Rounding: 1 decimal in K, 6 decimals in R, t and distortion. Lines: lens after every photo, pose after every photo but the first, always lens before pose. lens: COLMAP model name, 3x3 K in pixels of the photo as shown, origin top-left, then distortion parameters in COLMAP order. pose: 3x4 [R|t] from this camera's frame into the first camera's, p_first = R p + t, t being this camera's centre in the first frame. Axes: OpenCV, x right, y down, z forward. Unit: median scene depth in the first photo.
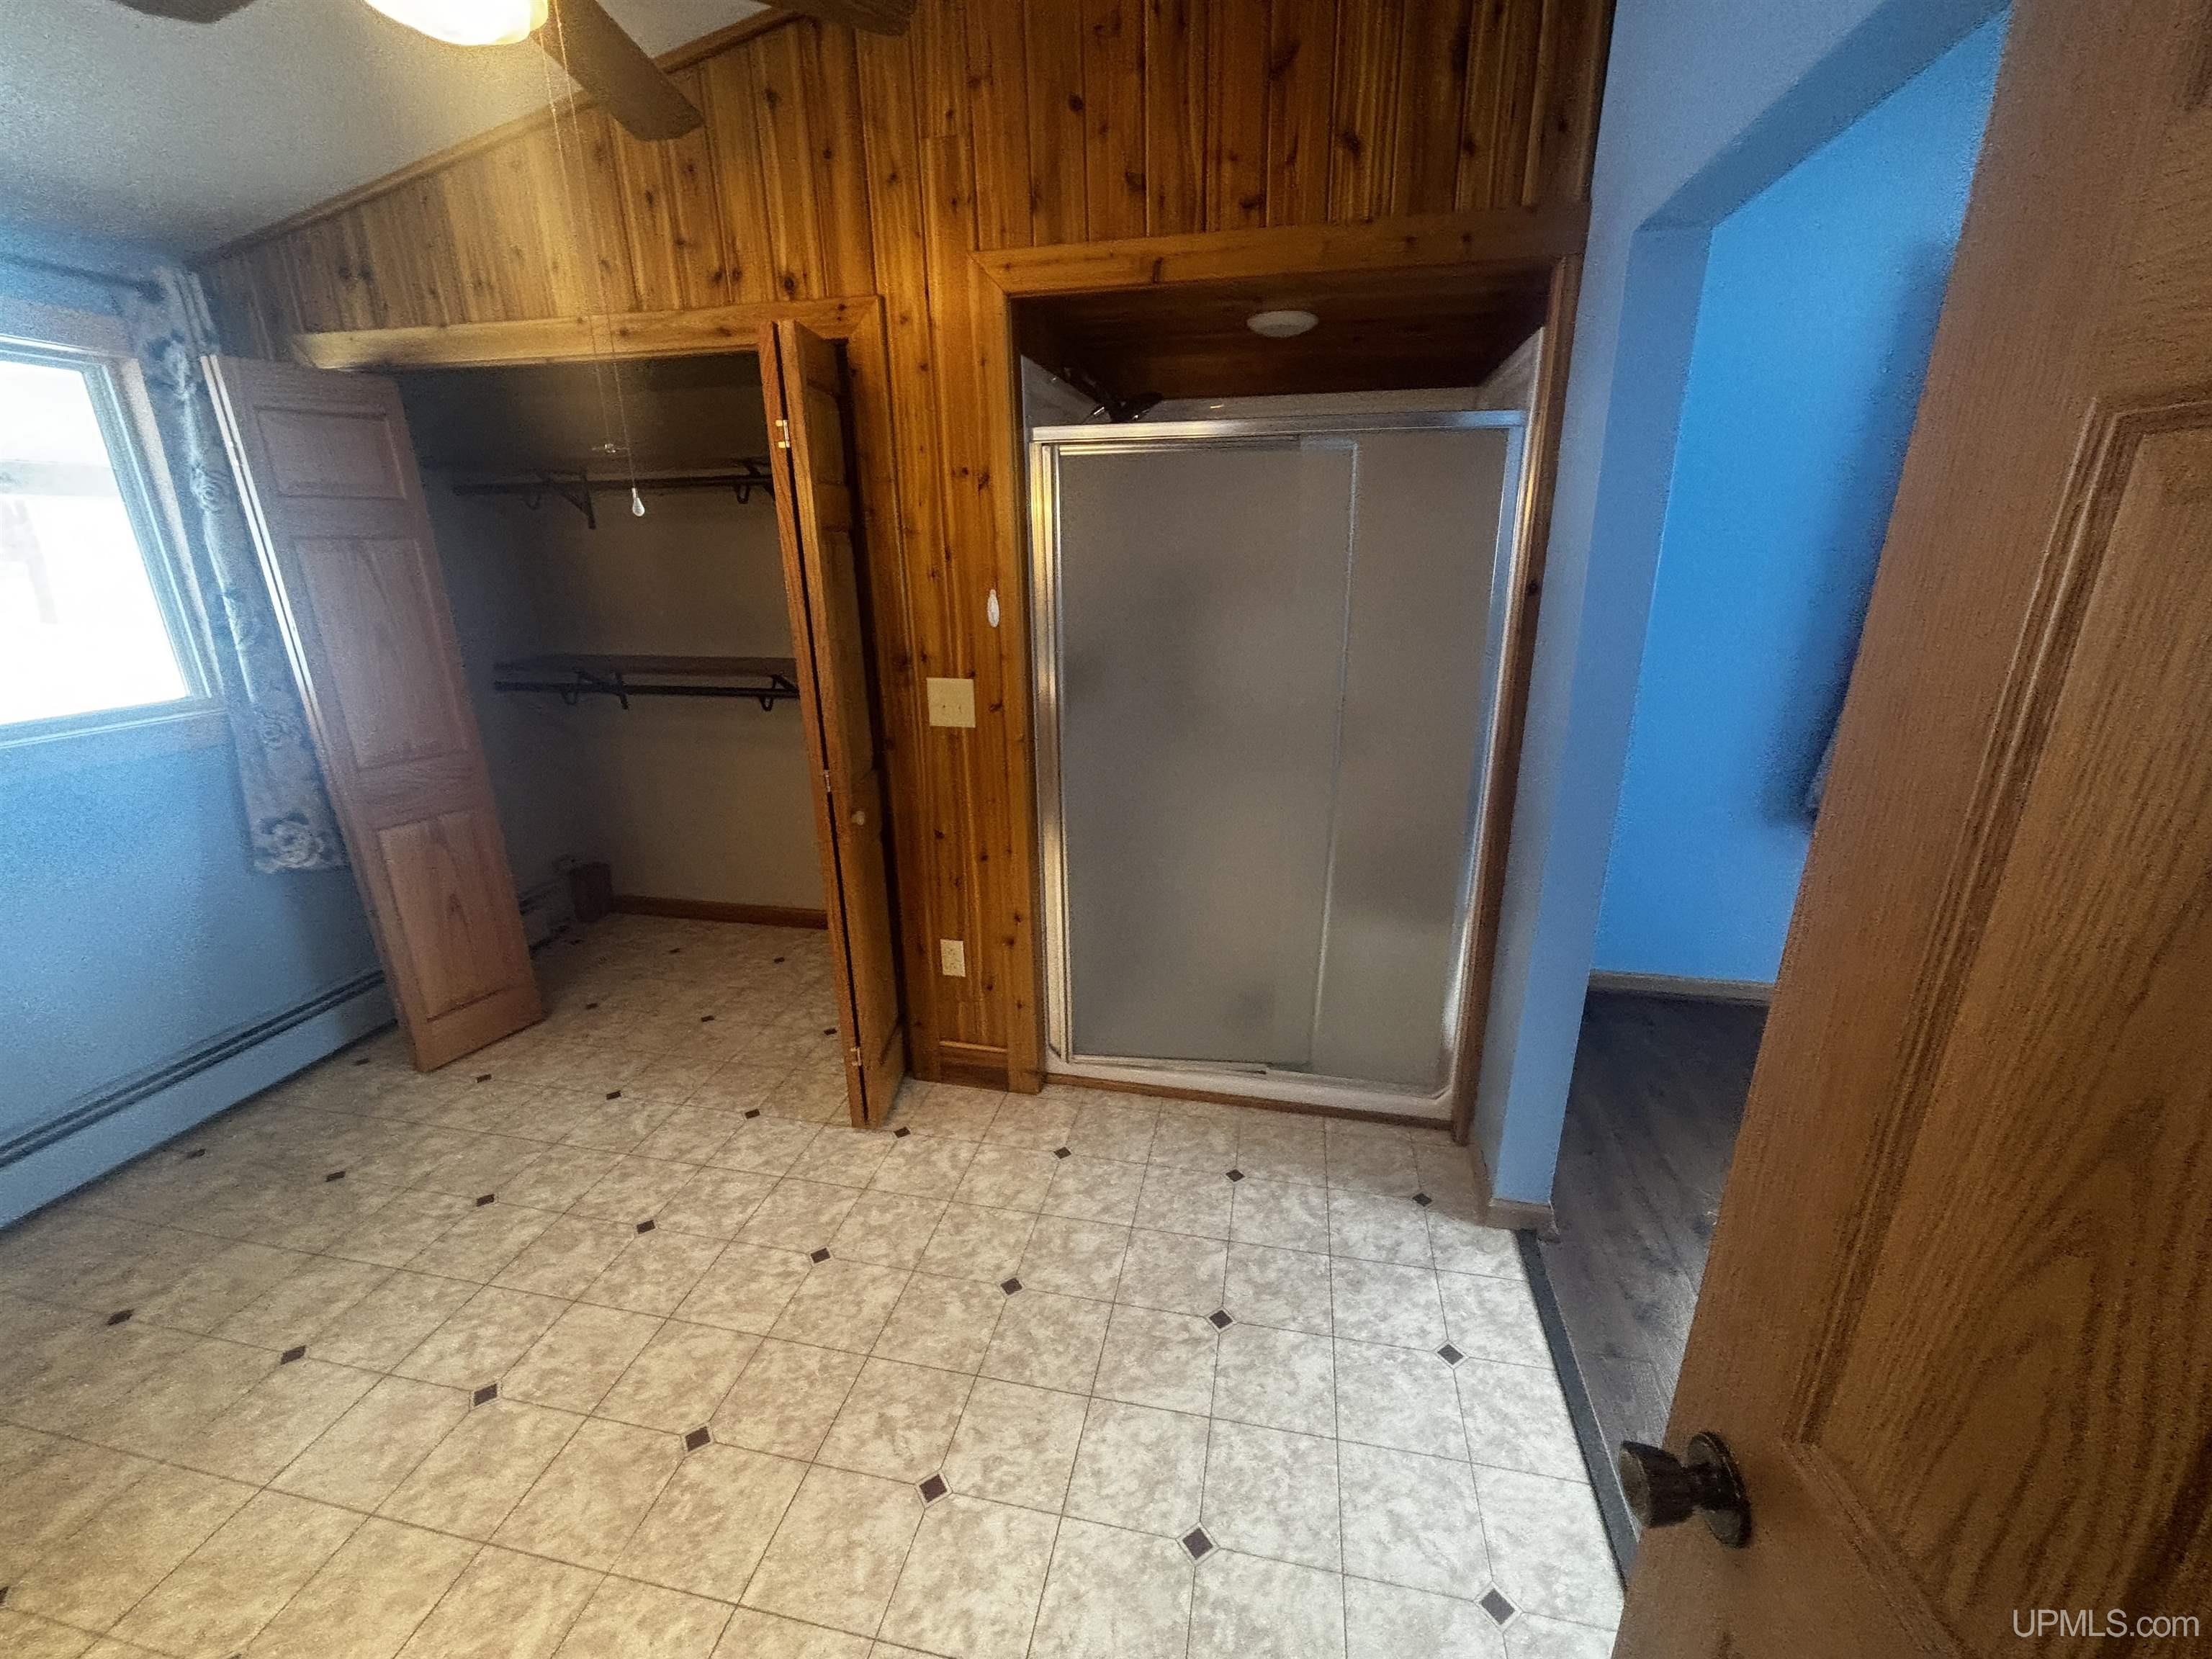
lens RADIAL K [[890.9, 0, 1106.8], [0, 890.9, 827.6], [0, 0, 1]] dist [0.003819, 0.000364]
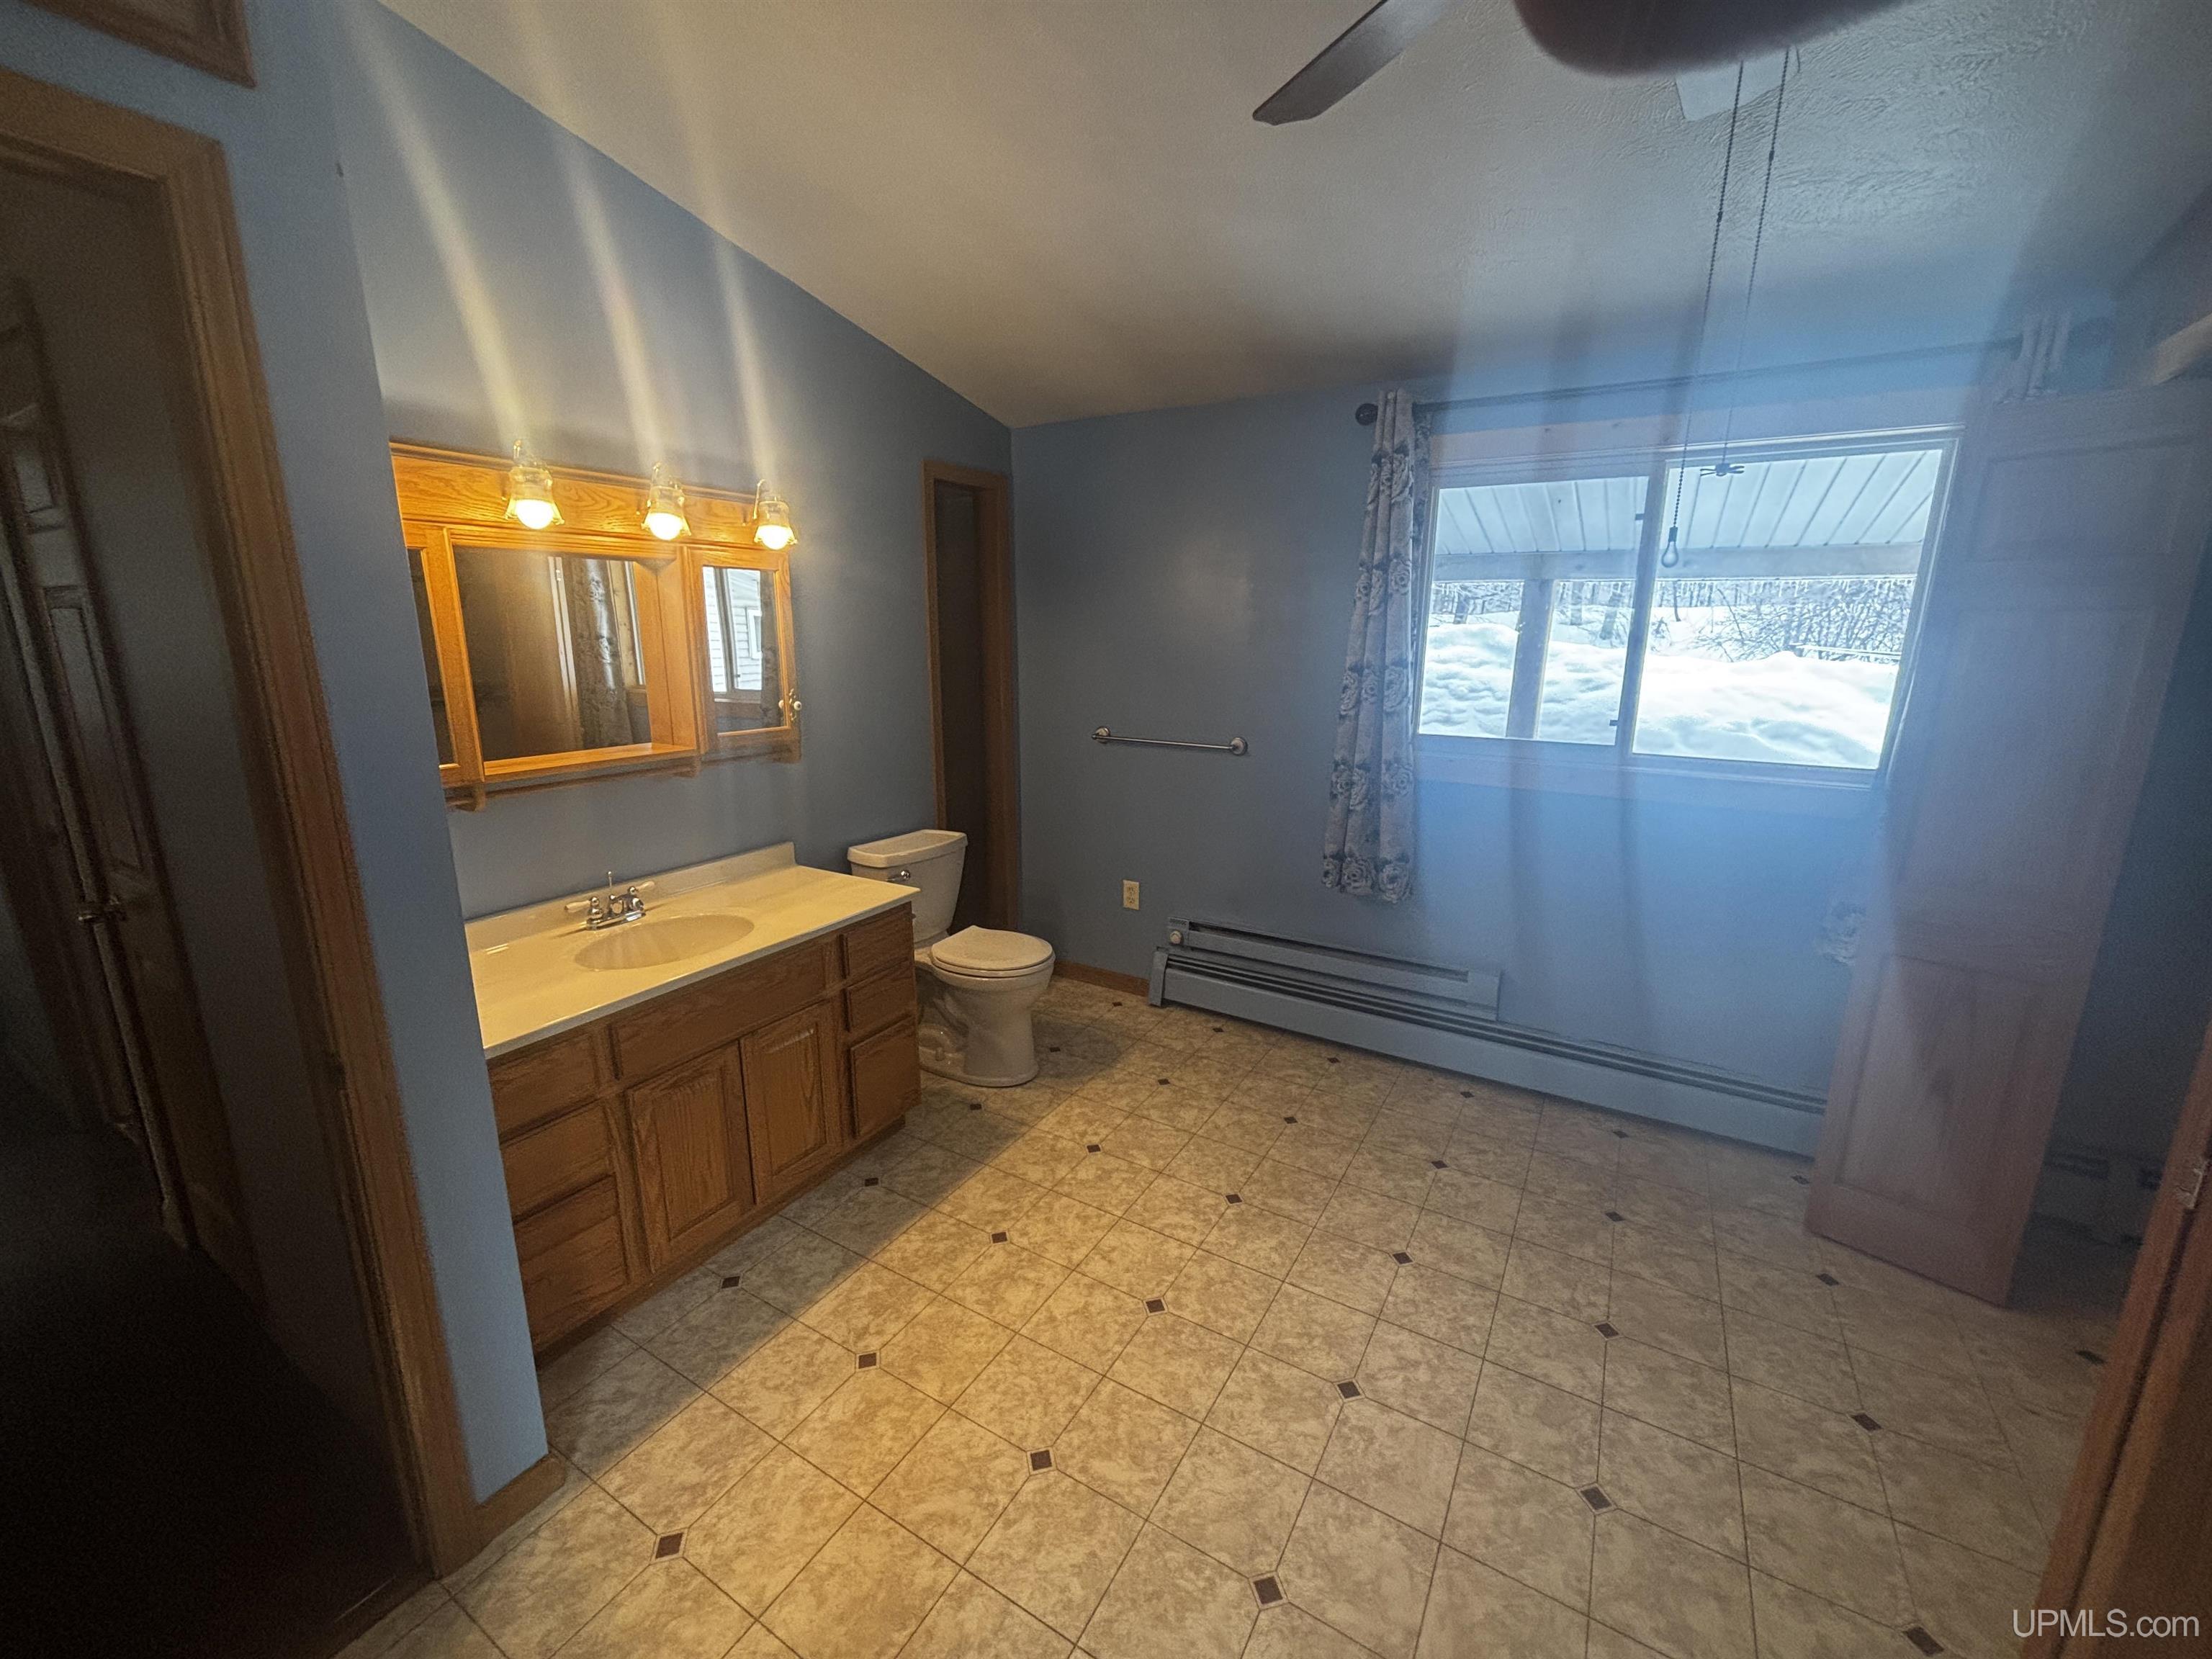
lens RADIAL K [[890.9, 0, 1104.9], [0, 890.9, 826.5], [0, 0, 1]] dist [0.003819, 0.000364]
pose [[-0.327472, 0.220617, -0.918744, 0.225576], [-0.290649, 0.901691, 0.320120, -0.222325], [0.899047, 0.371862, -0.231157, 0.690323]]
